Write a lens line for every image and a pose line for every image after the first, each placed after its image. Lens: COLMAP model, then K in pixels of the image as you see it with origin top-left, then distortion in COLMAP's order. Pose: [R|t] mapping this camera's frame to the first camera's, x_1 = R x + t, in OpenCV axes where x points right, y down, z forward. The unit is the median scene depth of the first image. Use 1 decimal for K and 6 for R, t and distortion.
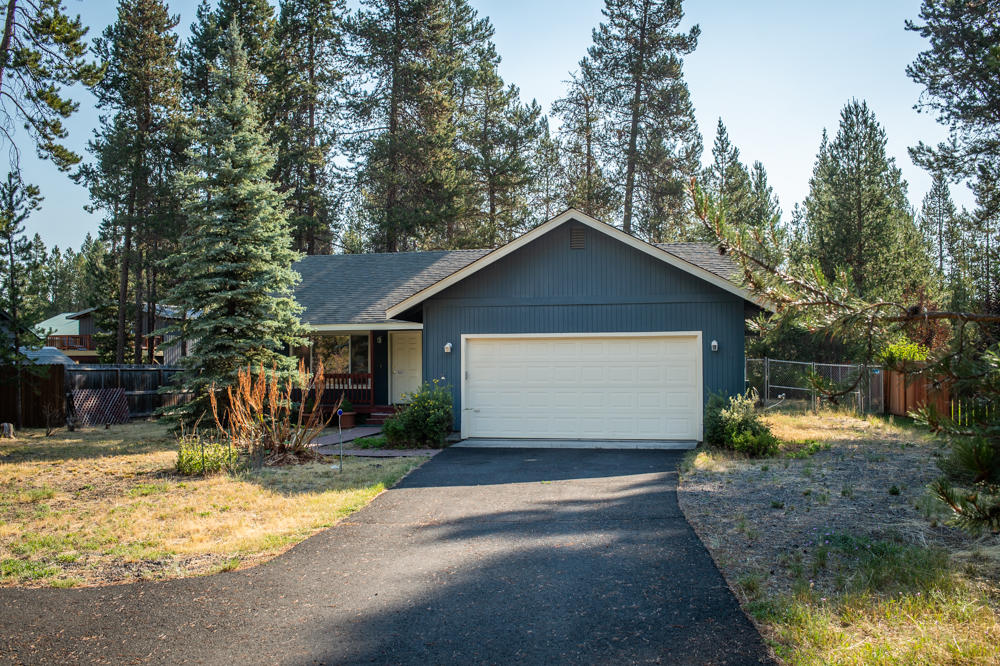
lens RADIAL K [[1010.2, 0, 500.3], [0, 1010.2, 335.2], [0, 0, 1]] dist [-0.003422, 0.000000]
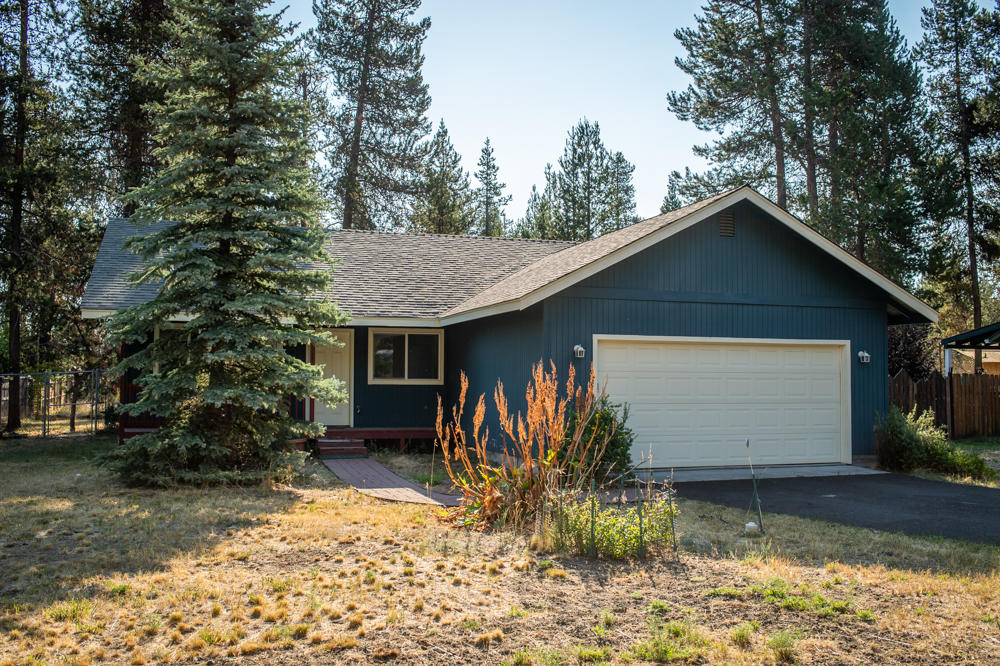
lens RADIAL K [[1010.2, 0, 499.9], [0, 1010.2, 331.5], [0, 0, 1]] dist [-0.003422, 0.000000]
pose [[0.868967, 0.036447, 0.493527, -0.484027], [-0.027339, 0.999297, -0.025662, 0.018843], [-0.494115, 0.008807, 0.869352, 0.363160]]
